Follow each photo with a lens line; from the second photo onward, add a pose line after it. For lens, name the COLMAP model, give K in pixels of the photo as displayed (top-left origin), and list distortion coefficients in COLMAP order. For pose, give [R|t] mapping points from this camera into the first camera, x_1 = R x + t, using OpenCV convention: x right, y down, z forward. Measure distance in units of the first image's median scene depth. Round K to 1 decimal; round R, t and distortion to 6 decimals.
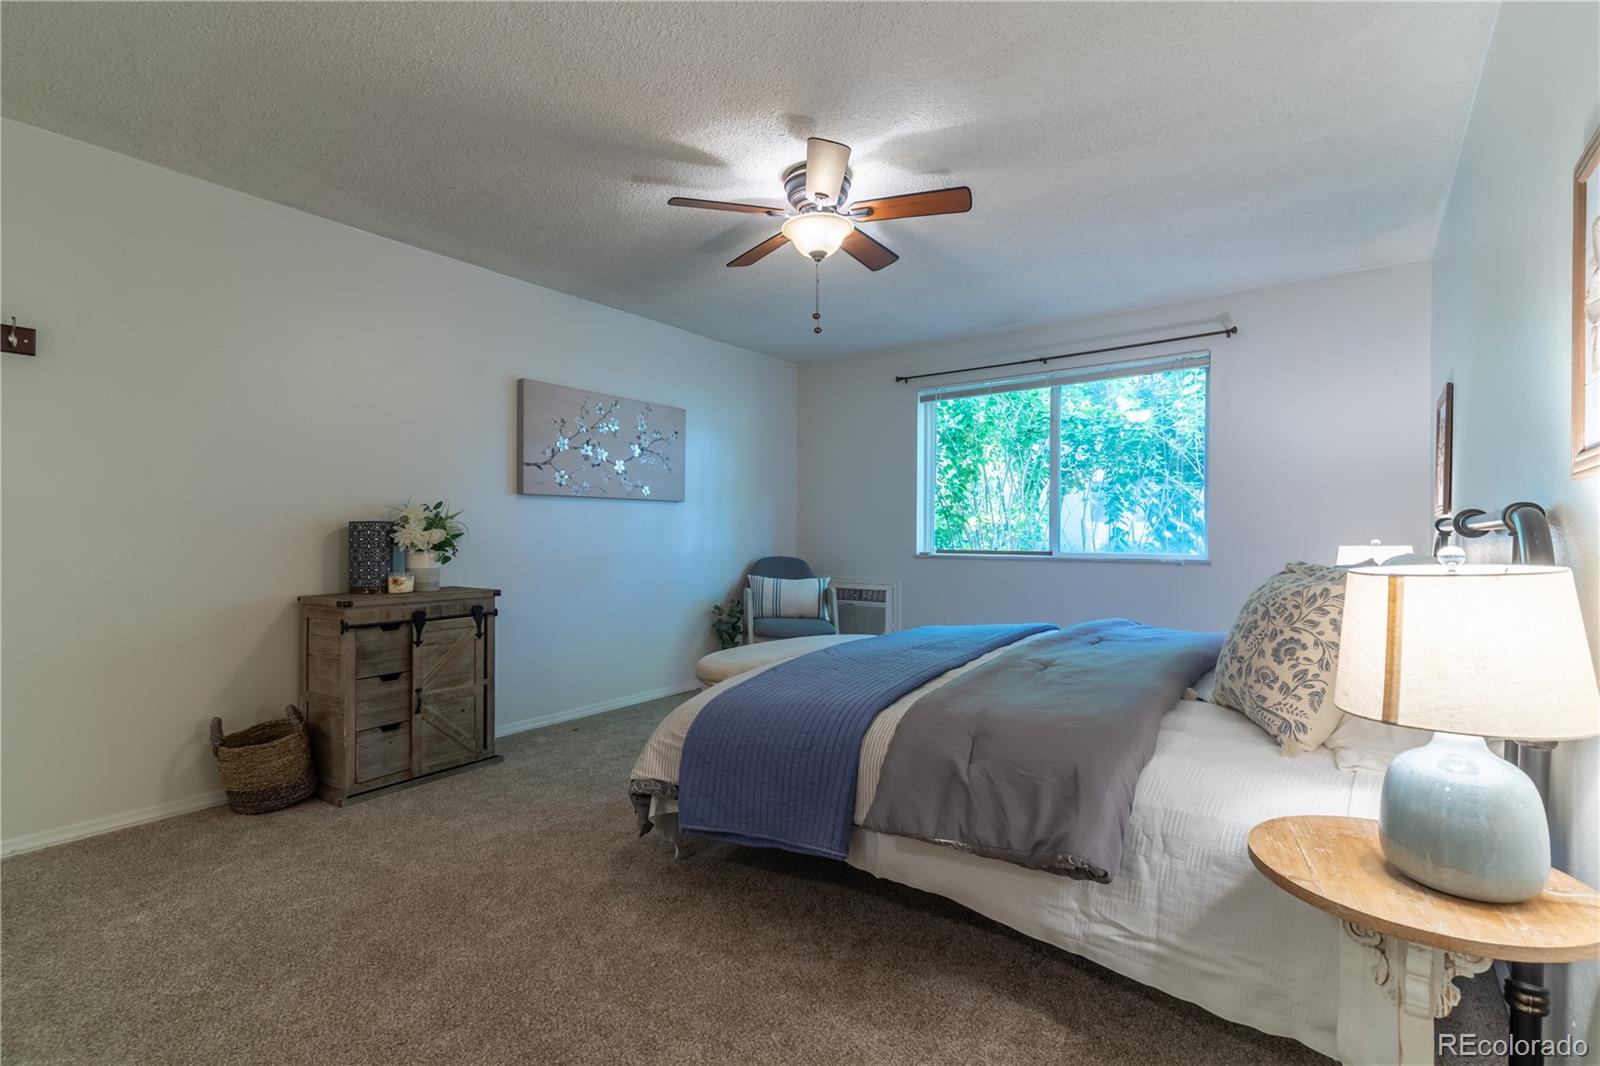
lens RADIAL K [[762.9, 0, 793.6], [0, 762.9, 545.8], [0, 0, 1]] dist [0.043803, -0.018203]
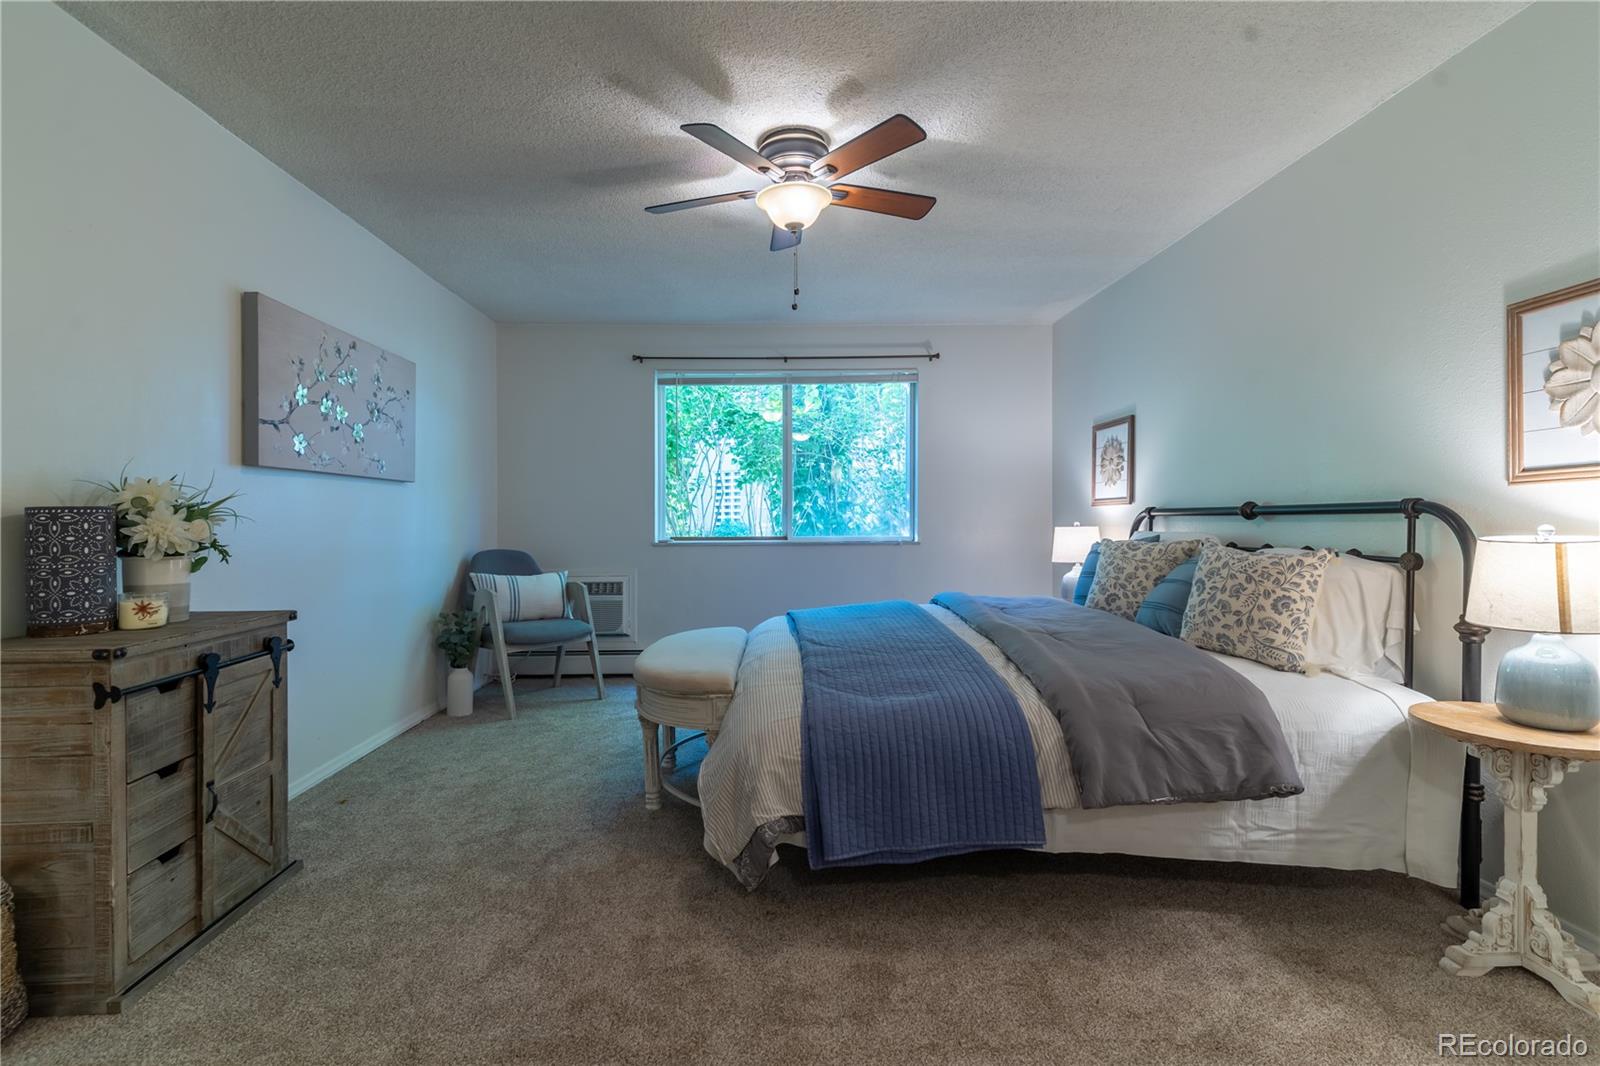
lens RADIAL K [[762.9, 0, 784.8], [0, 762.9, 534.0], [0, 0, 1]] dist [0.043803, -0.018203]
pose [[0.794849, -0.016297, 0.606589, -0.494110], [0.014451, 0.999864, 0.007928, -0.008899], [-0.606636, 0.002464, 0.794976, 0.230884]]
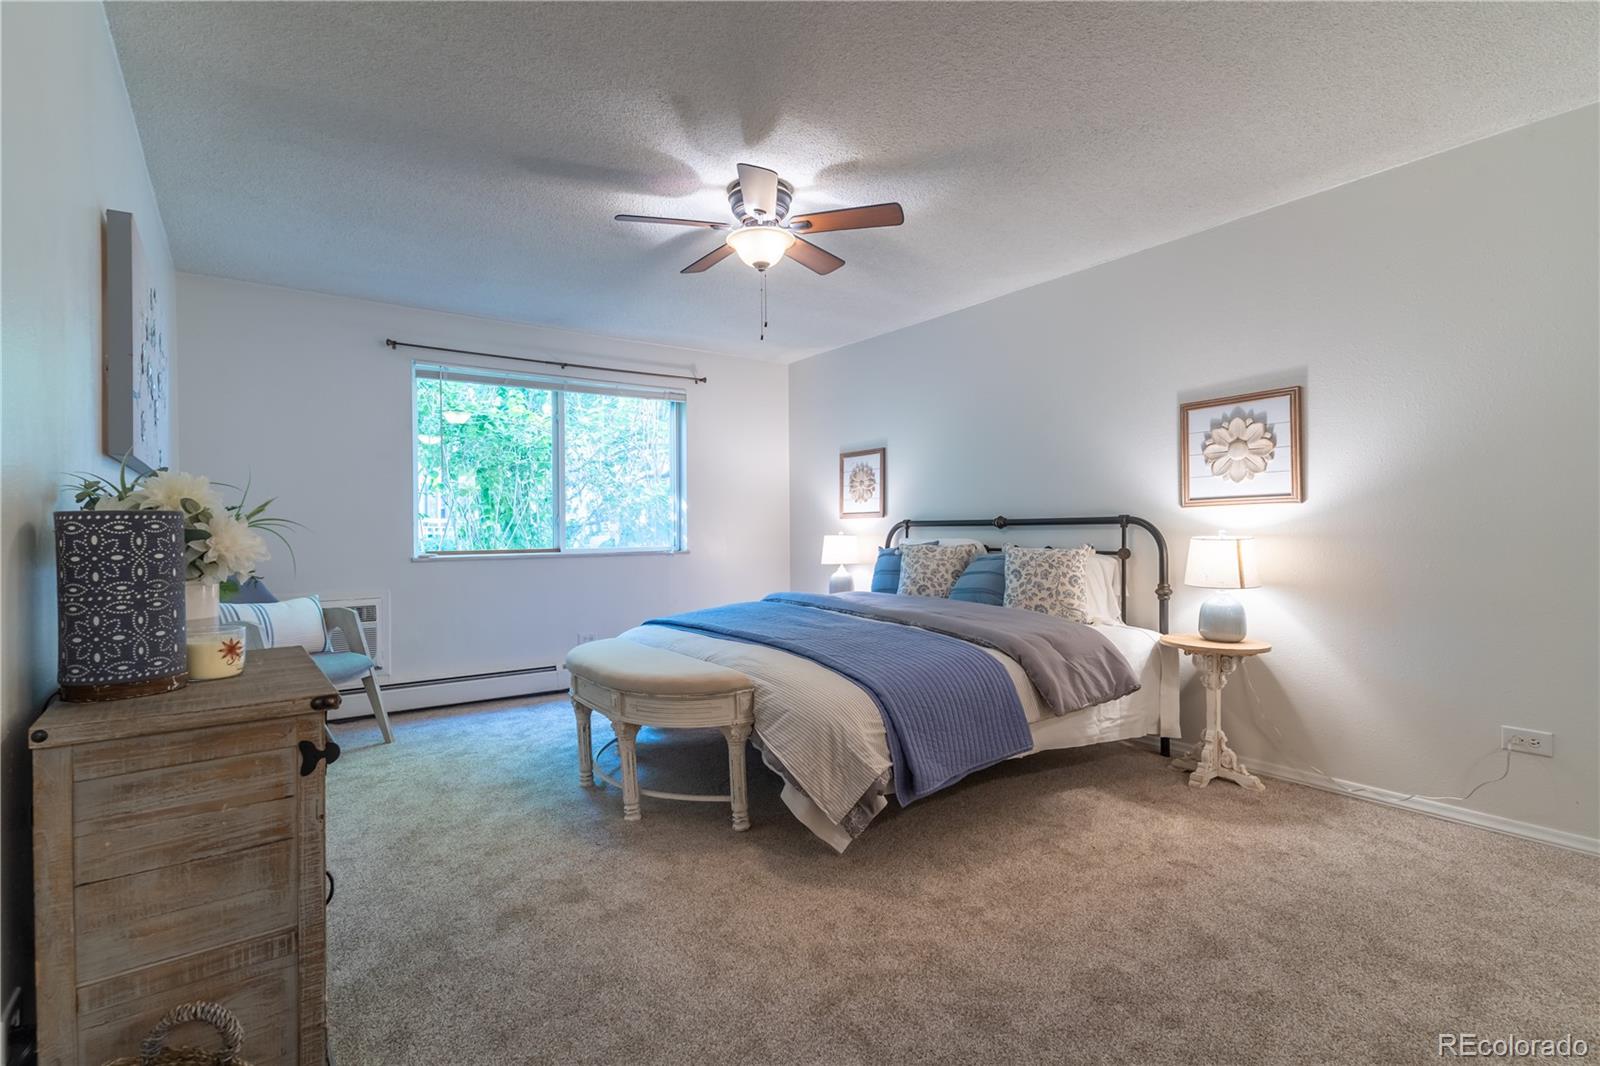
lens RADIAL K [[762.9, 0, 793.0], [0, 762.9, 550.8], [0, 0, 1]] dist [0.043803, -0.018203]
pose [[0.295925, -0.031590, 0.954689, -0.875675], [0.024509, 0.999375, 0.025471, -0.013846], [-0.954897, 0.015861, 0.296514, 0.593873]]
